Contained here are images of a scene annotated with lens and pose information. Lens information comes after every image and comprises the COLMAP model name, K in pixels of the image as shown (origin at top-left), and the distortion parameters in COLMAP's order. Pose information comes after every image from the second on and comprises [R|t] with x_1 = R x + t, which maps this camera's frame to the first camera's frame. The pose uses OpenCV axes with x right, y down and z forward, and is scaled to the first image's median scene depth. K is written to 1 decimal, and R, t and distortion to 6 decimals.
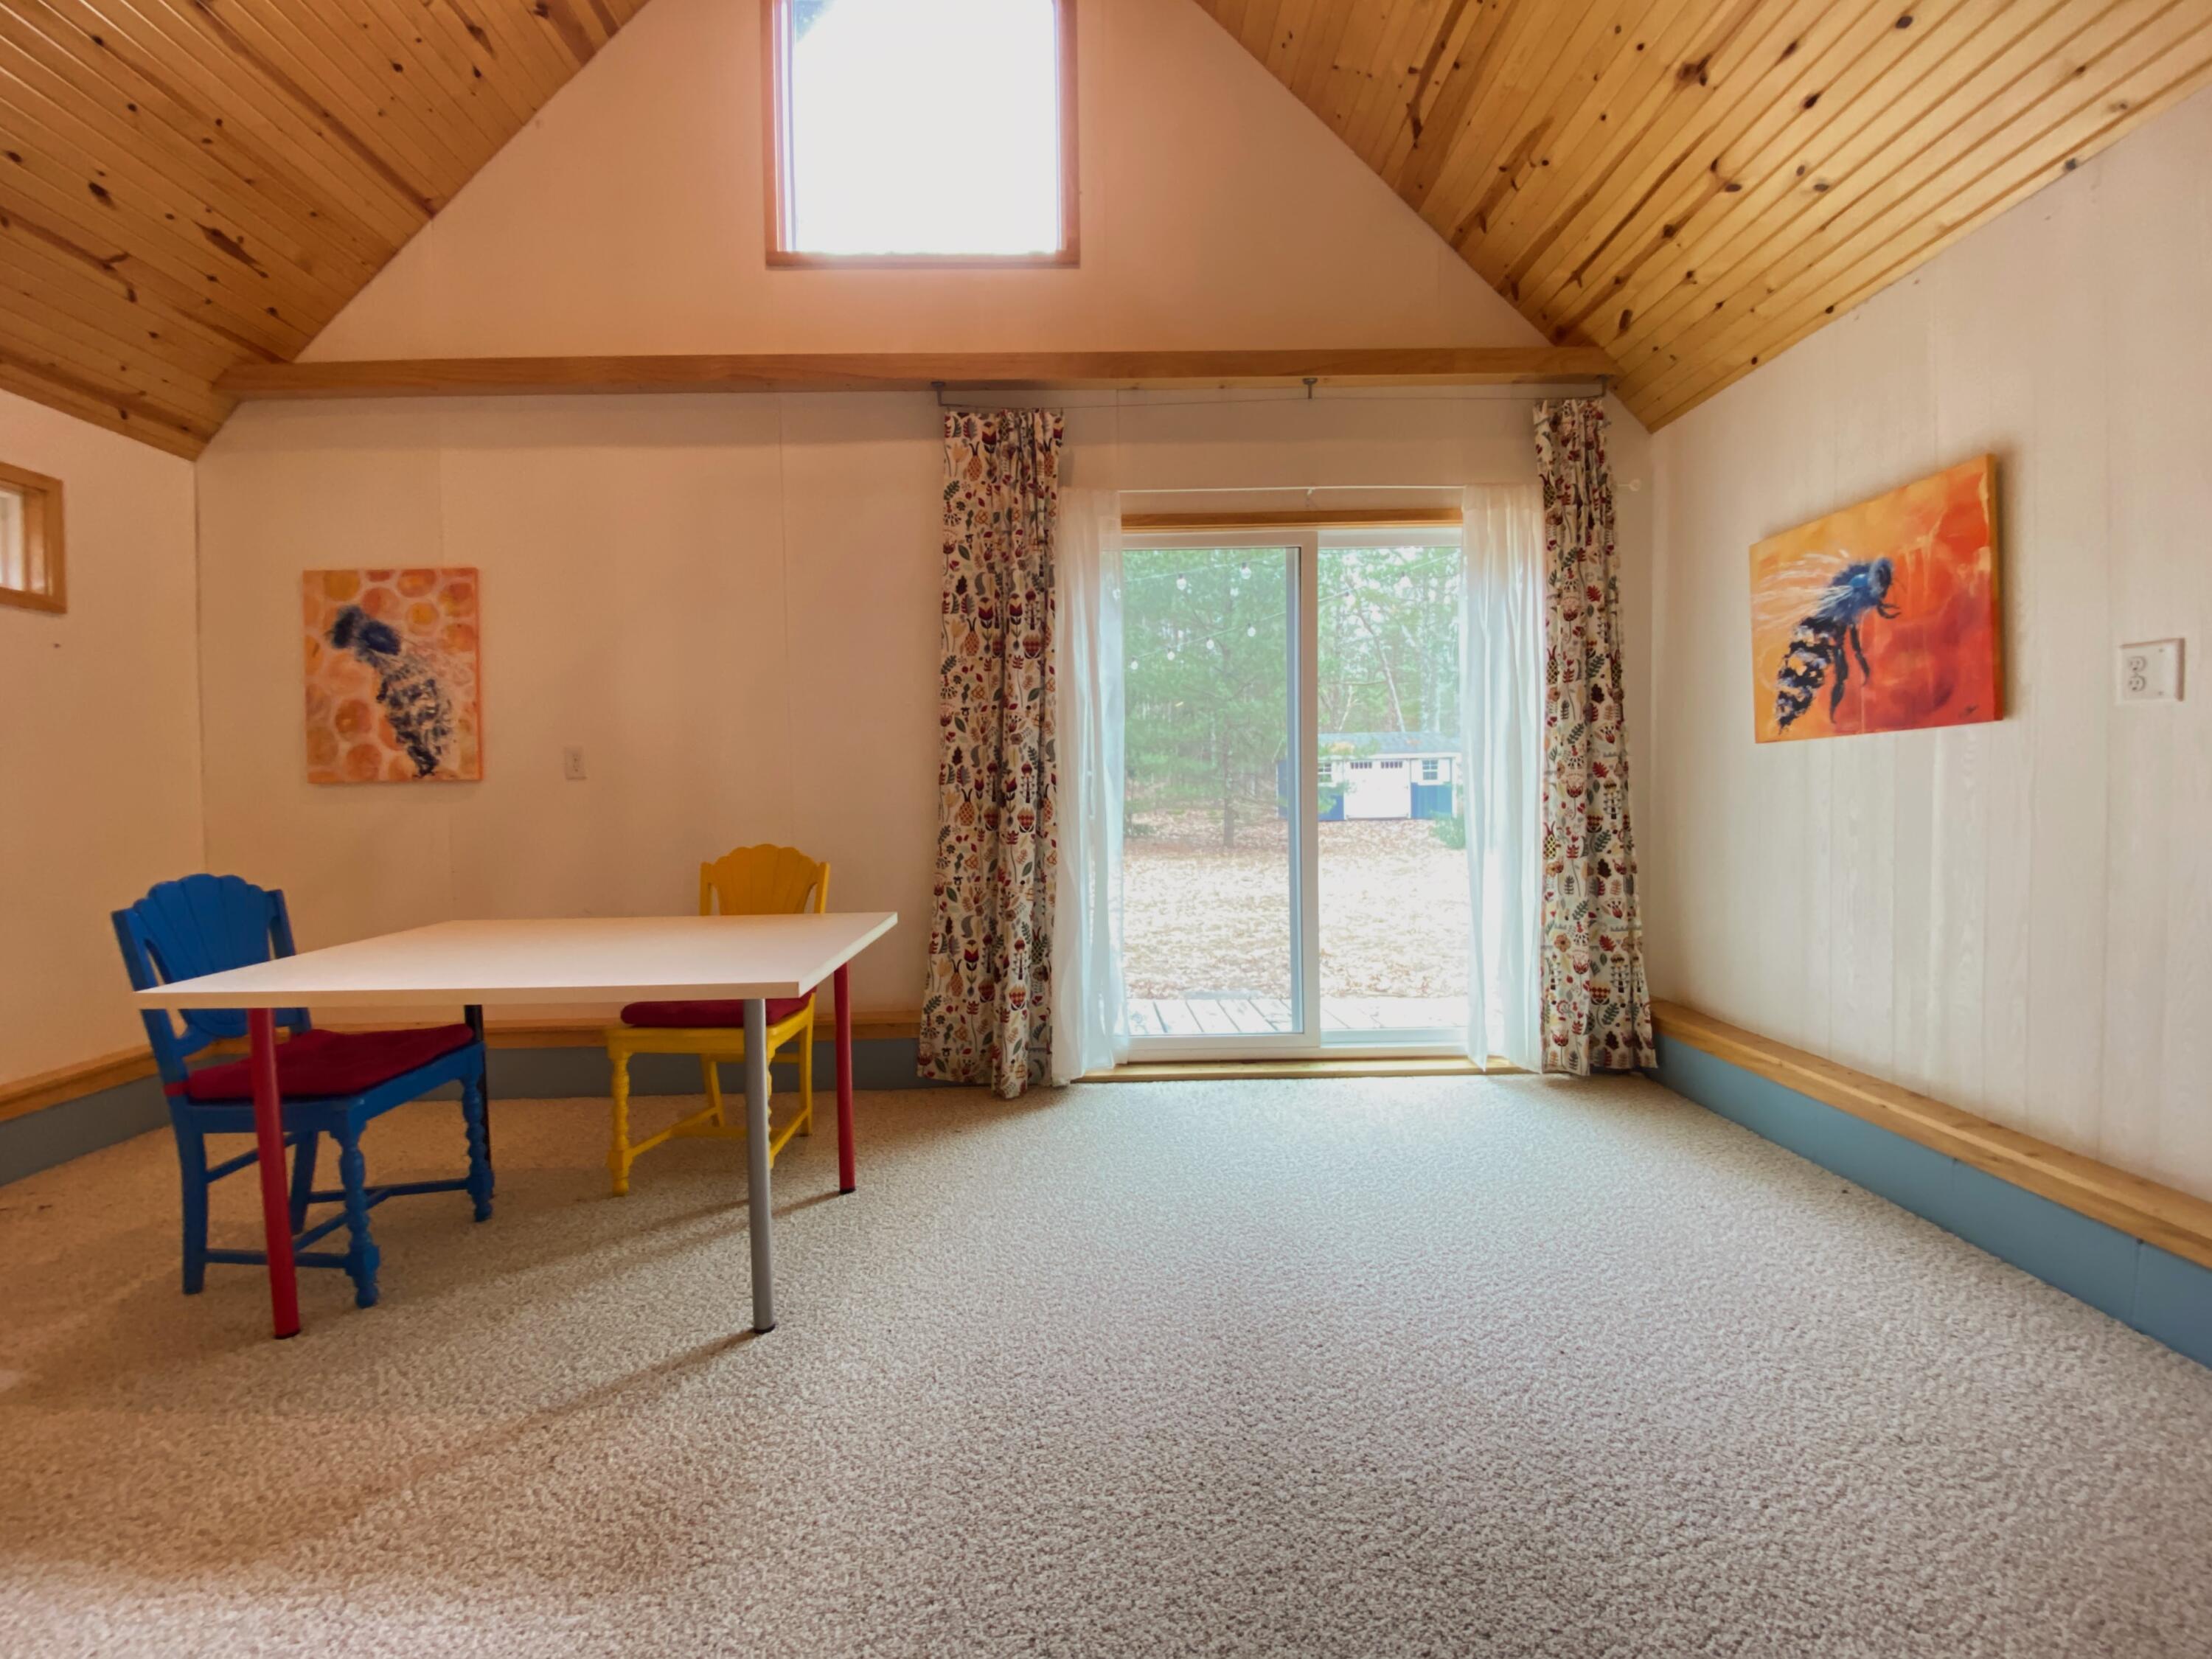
lens RADIAL K [[989.3, 0, 1110.2], [0, 989.3, 822.4], [0, 0, 1]] dist [0.032929, -0.000504]
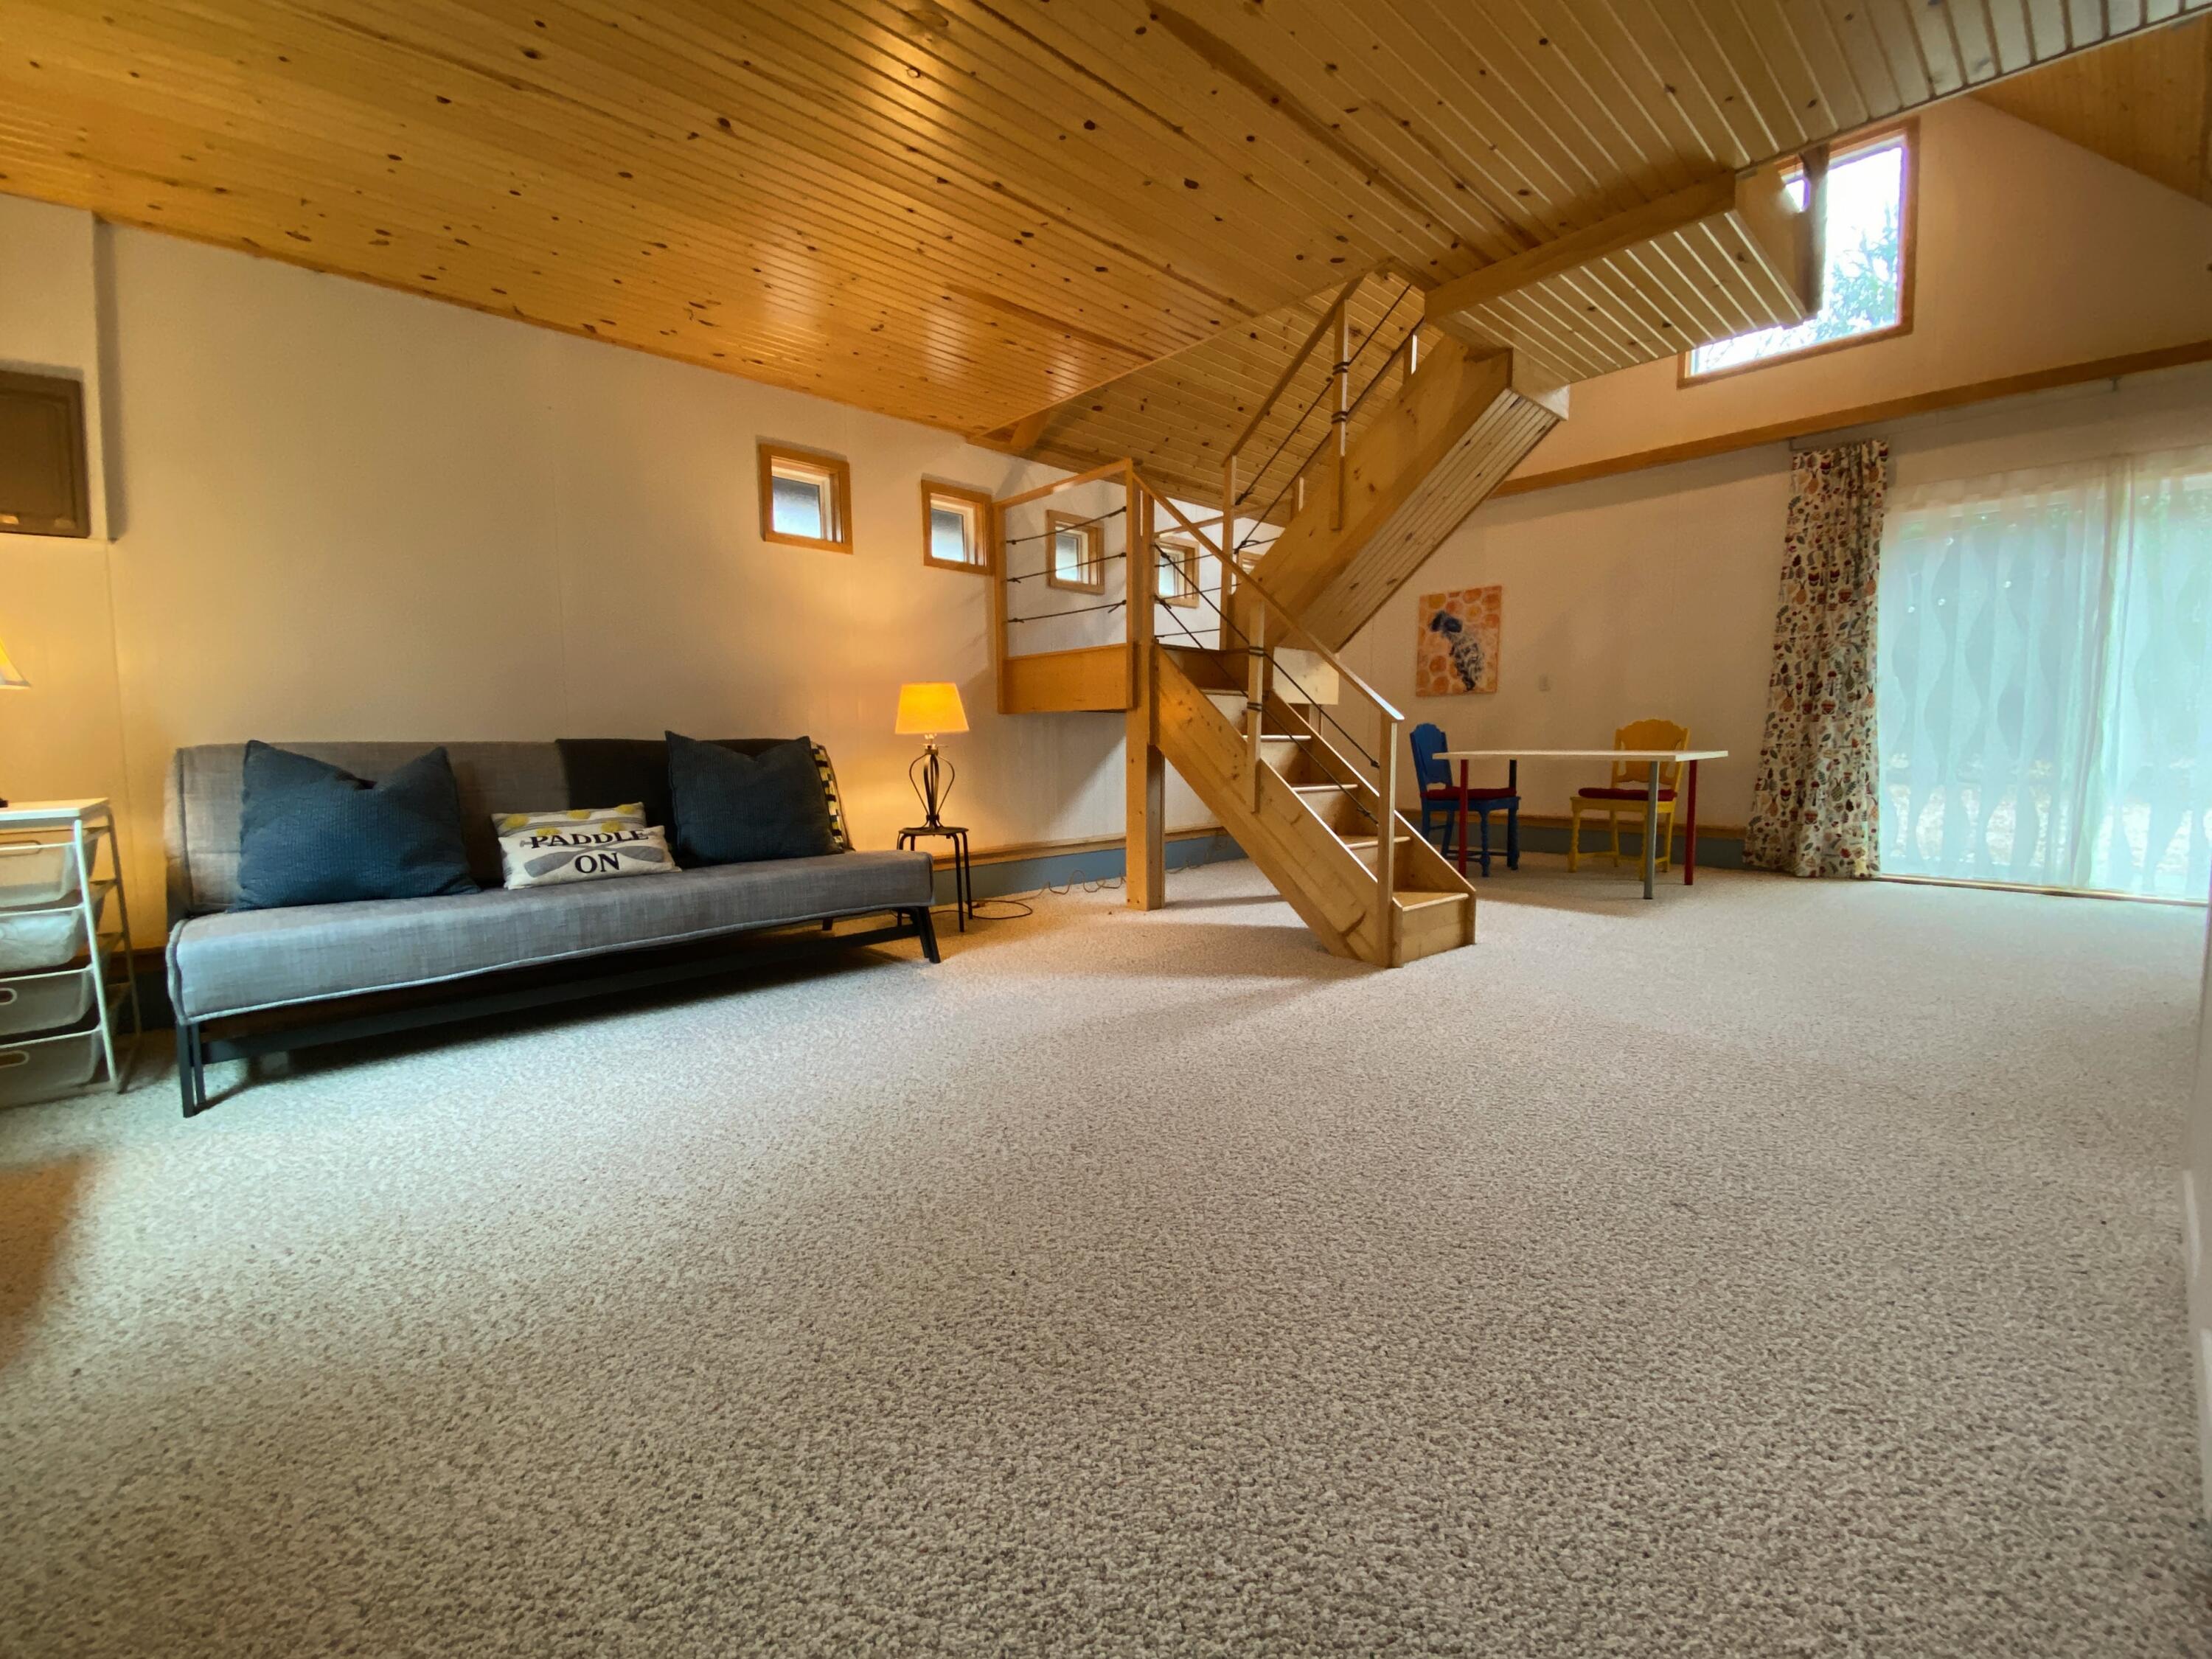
lens RADIAL K [[989.3, 0, 1084.6], [0, 989.3, 817.1], [0, 0, 1]] dist [0.032929, -0.000504]
pose [[0.678571, 0.066261, -0.731540, 0.288883], [-0.025105, 0.997433, 0.067057, 0.094213], [0.734106, -0.027137, 0.678493, -0.966524]]
